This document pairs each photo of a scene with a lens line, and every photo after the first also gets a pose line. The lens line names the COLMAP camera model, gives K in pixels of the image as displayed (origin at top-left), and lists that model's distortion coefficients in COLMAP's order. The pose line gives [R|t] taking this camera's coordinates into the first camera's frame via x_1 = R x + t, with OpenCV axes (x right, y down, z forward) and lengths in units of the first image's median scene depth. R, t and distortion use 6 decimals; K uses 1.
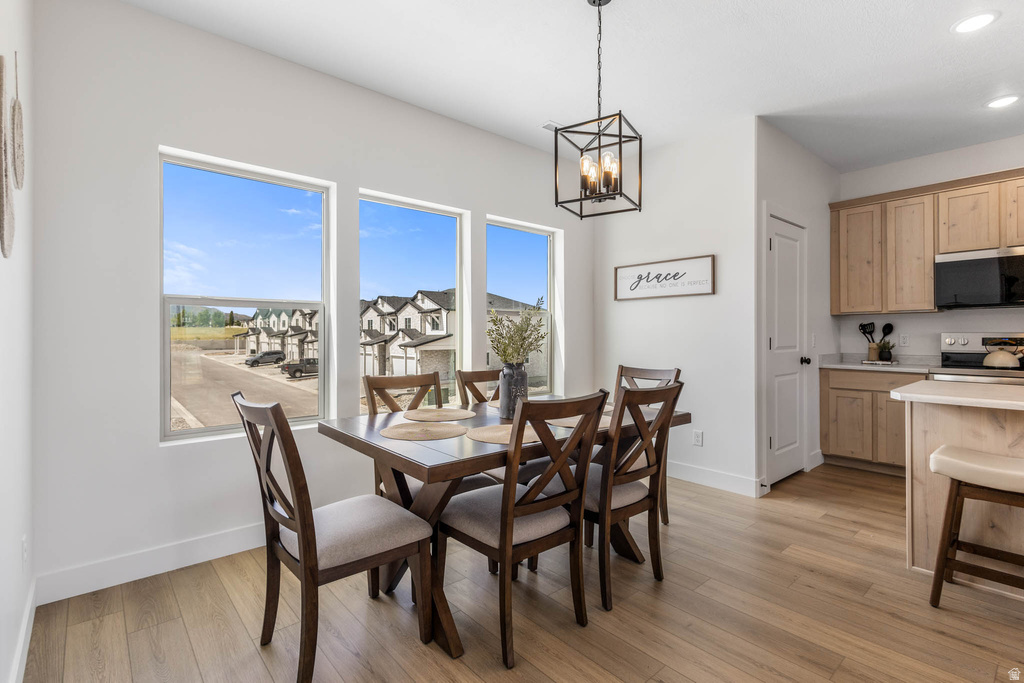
lens RADIAL K [[482.2, 0, 507.1], [0, 482.2, 334.4], [0, 0, 1]] dist [0.002400, 0.000555]
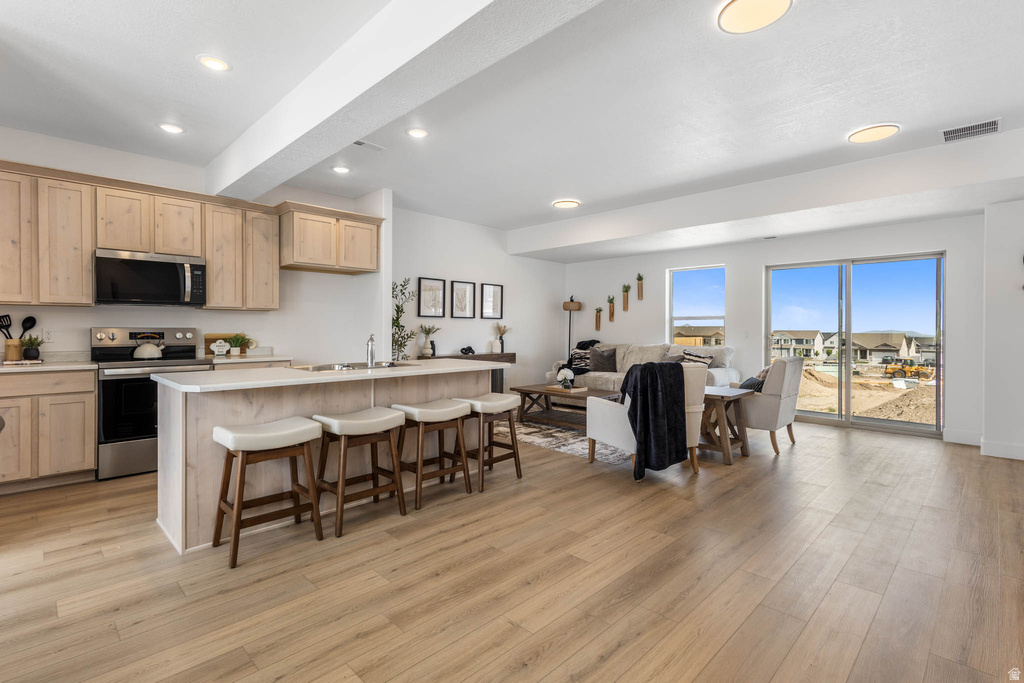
lens RADIAL K [[482.2, 0, 507.1], [0, 482.2, 334.4], [0, 0, 1]] dist [0.002400, 0.000555]
pose [[-0.076680, -0.009440, 0.997011, -0.169904], [-0.001443, 0.999955, 0.009357, 0.000083], [-0.997055, -0.000721, -0.076691, 0.252510]]
